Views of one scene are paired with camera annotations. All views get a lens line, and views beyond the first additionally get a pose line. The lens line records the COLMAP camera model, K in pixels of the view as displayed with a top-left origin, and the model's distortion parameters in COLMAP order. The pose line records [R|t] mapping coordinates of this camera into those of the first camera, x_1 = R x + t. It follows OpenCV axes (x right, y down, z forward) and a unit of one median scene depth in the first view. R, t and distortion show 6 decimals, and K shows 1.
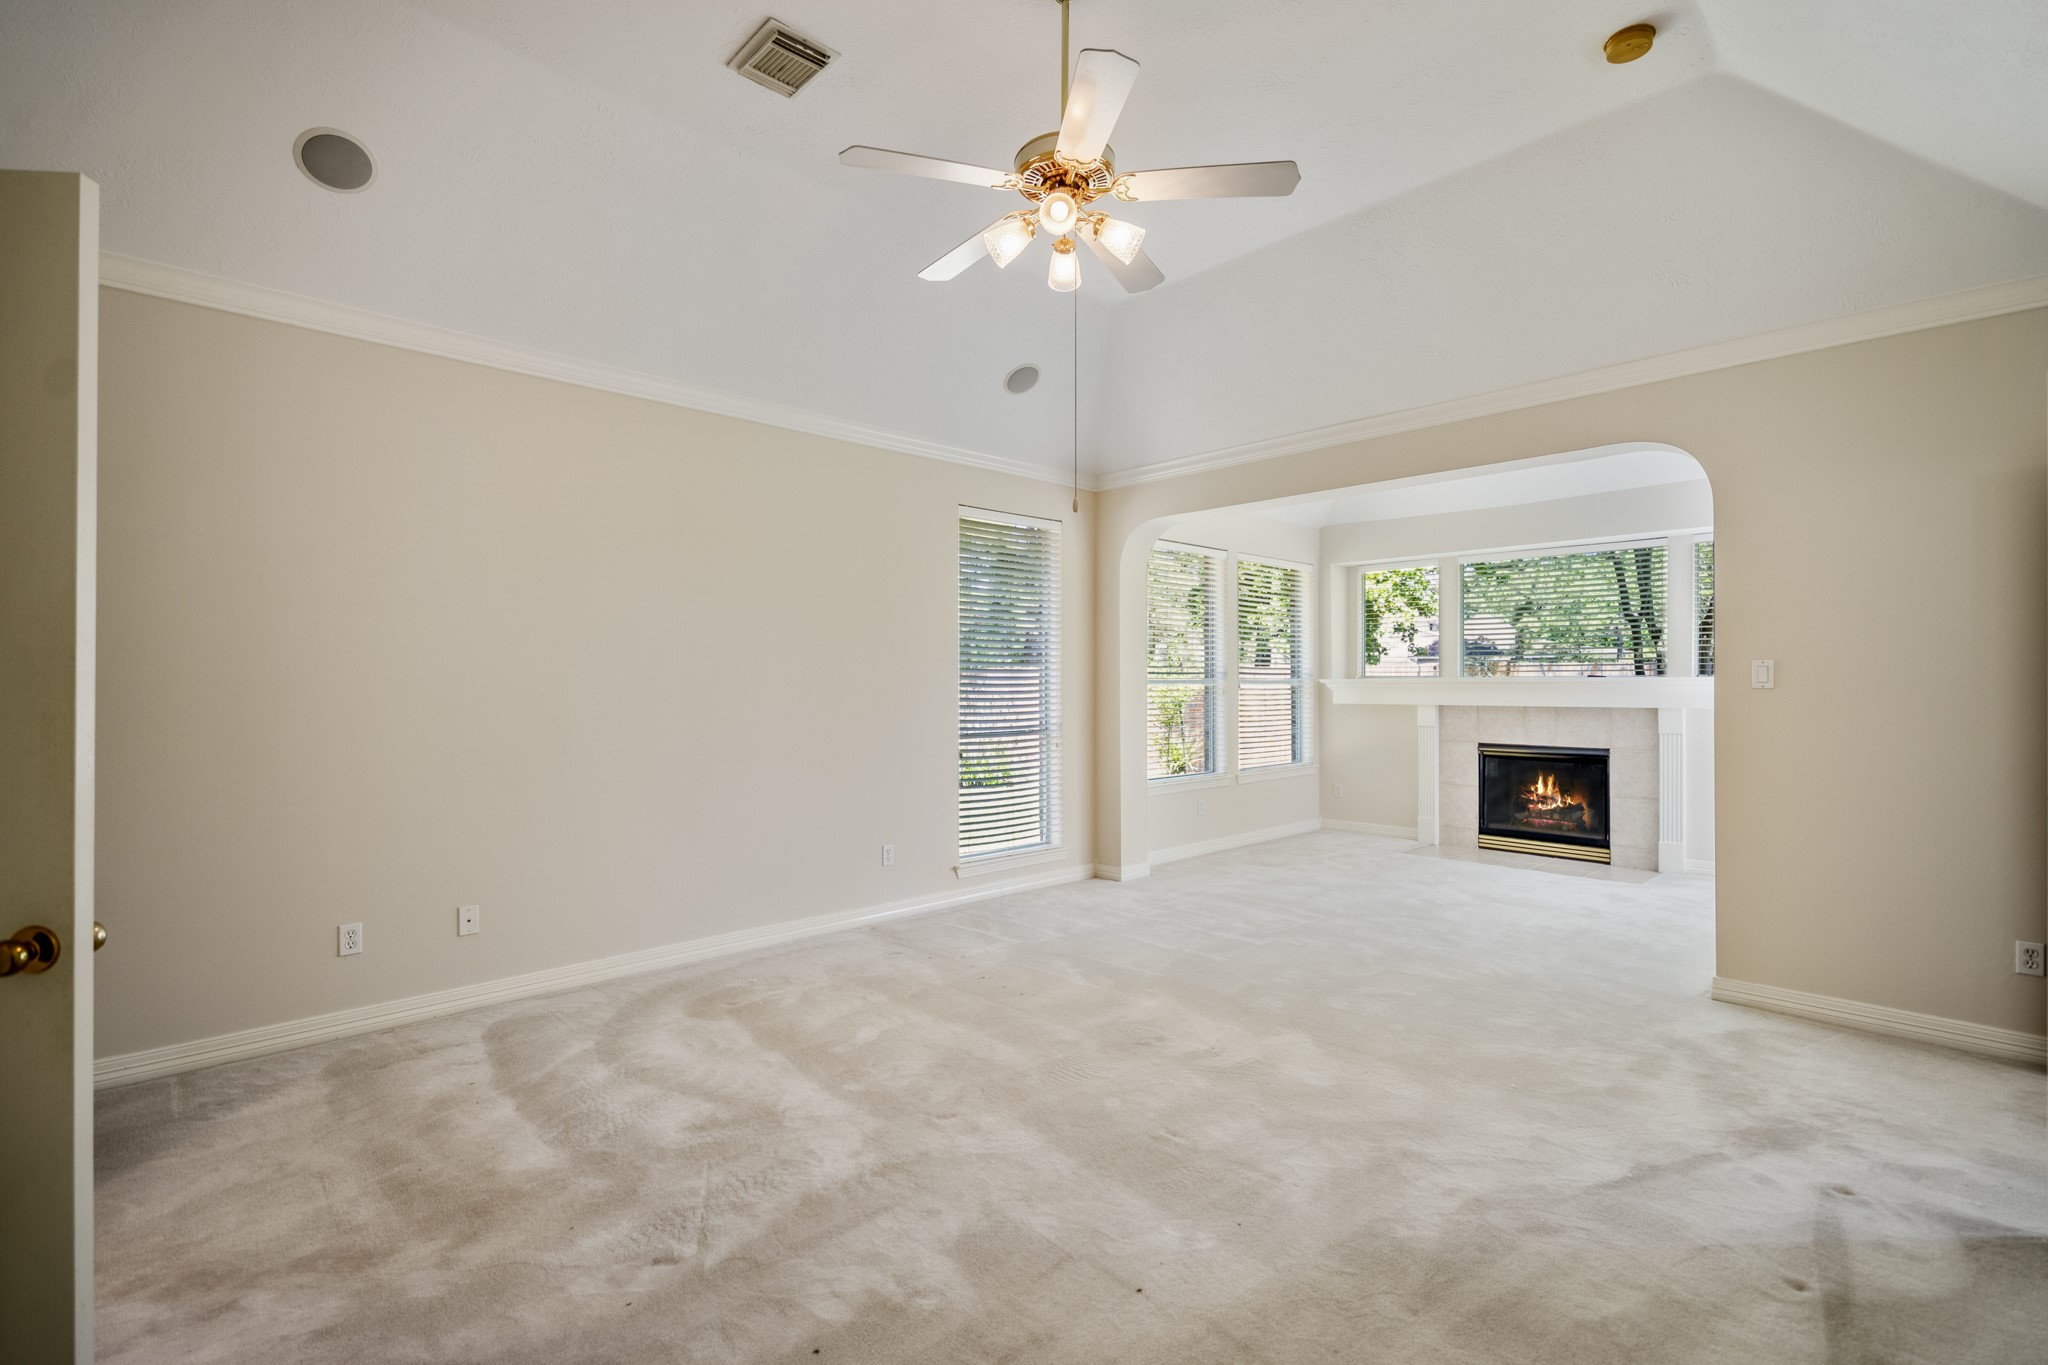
lens RADIAL K [[929.3, 0, 1017.5], [0, 929.3, 676.6], [0, 0, 1]] dist [0.000397, 0.000057]
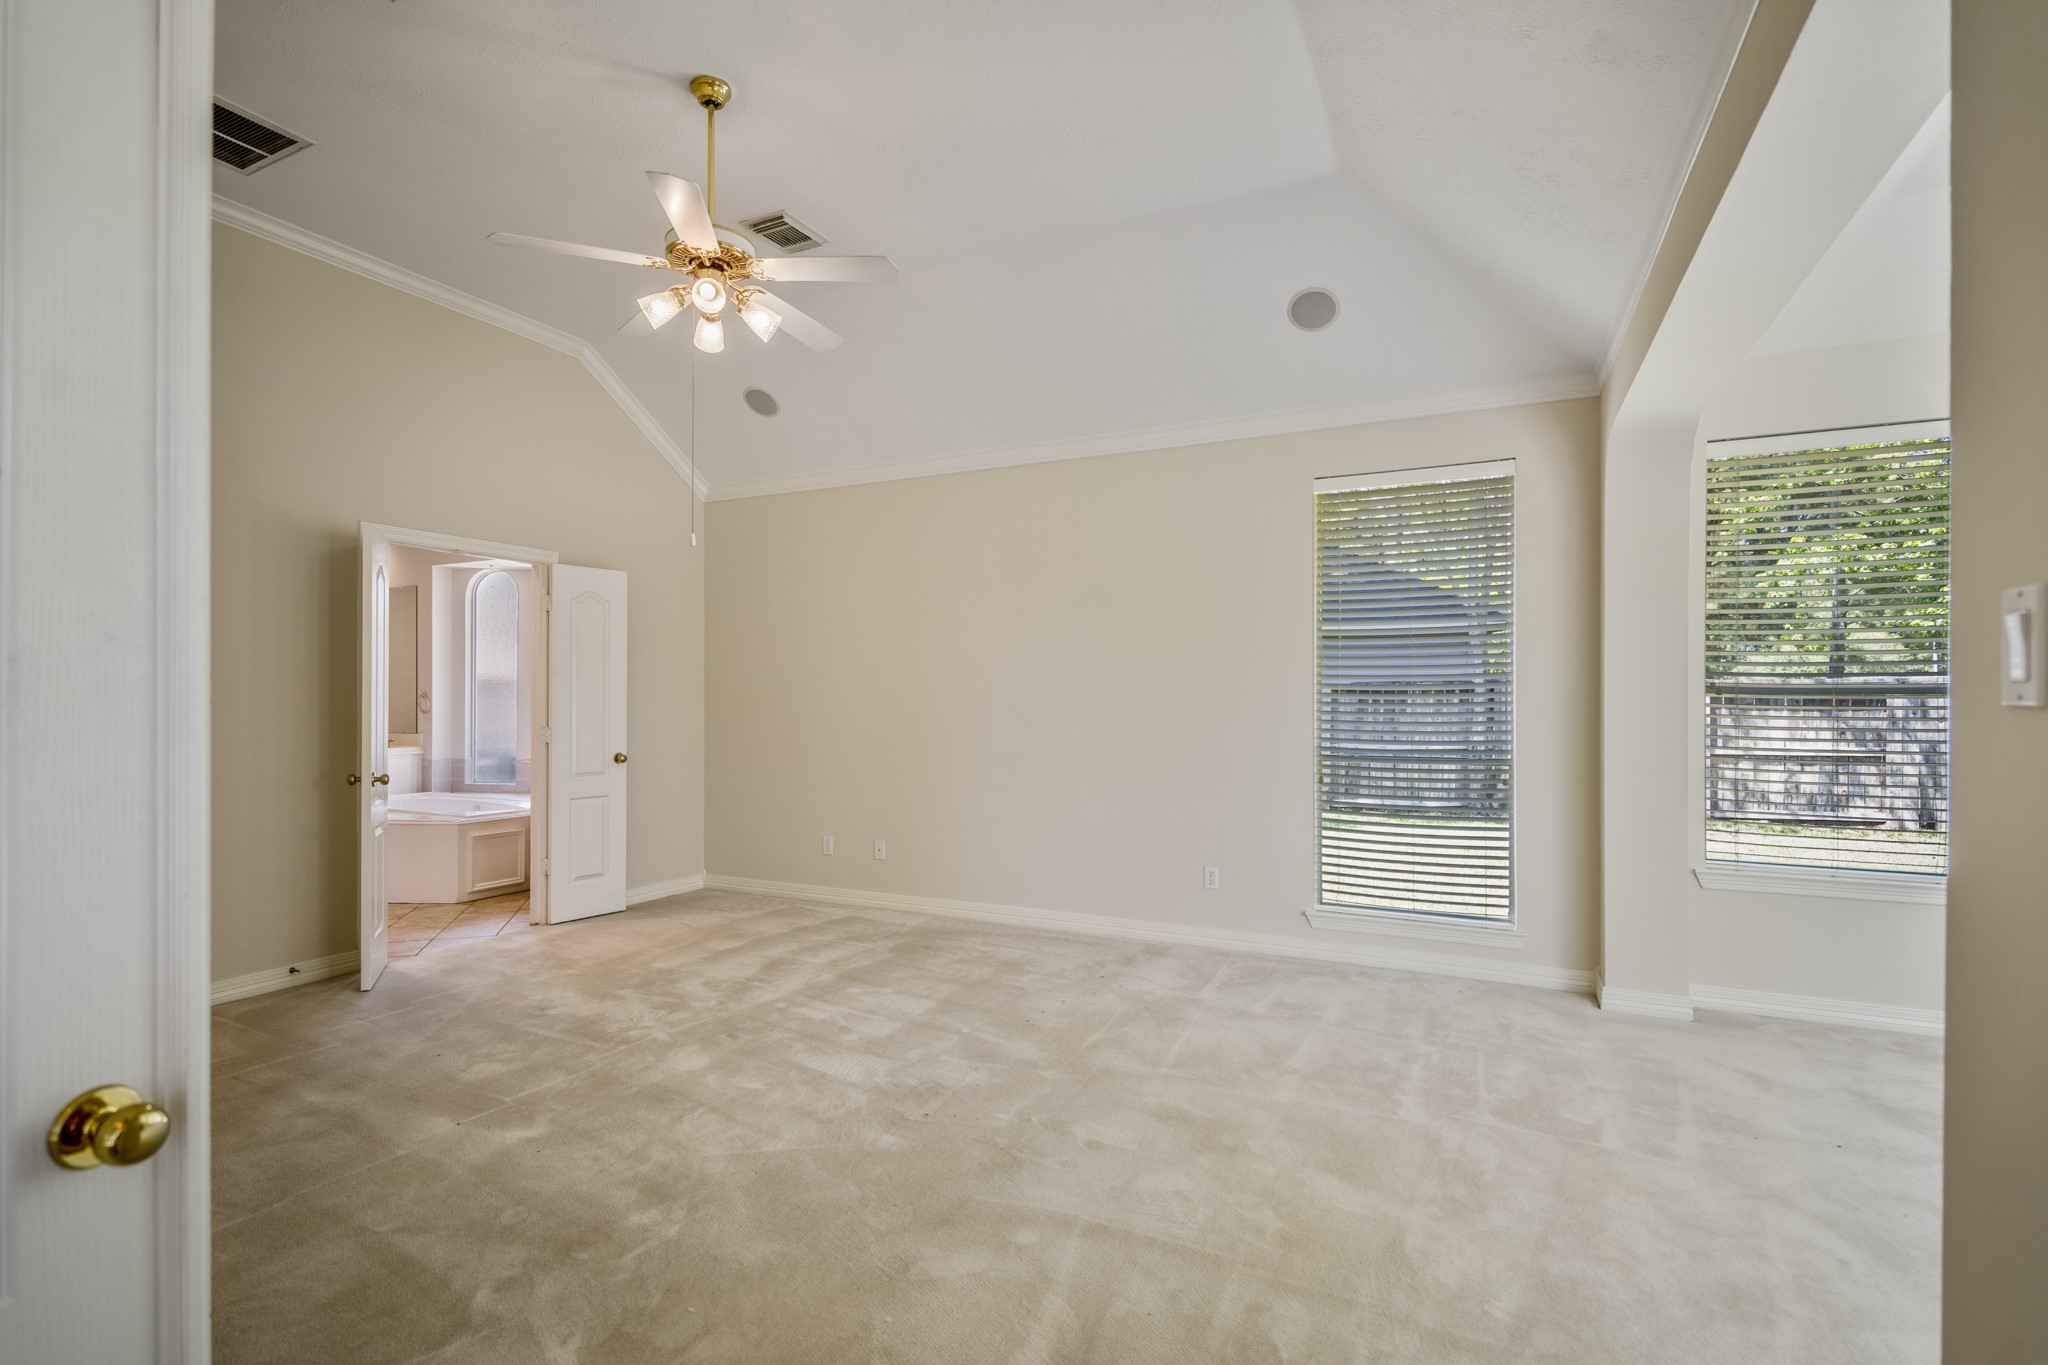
lens RADIAL K [[929.3, 0, 1017.5], [0, 929.3, 676.6], [0, 0, 1]] dist [0.000397, 0.000057]
pose [[0.361893, -0.021595, -0.931969, 0.817929], [0.003569, 0.999756, -0.021780, 0.013563], [0.932213, 0.004556, 0.361882, 0.600479]]
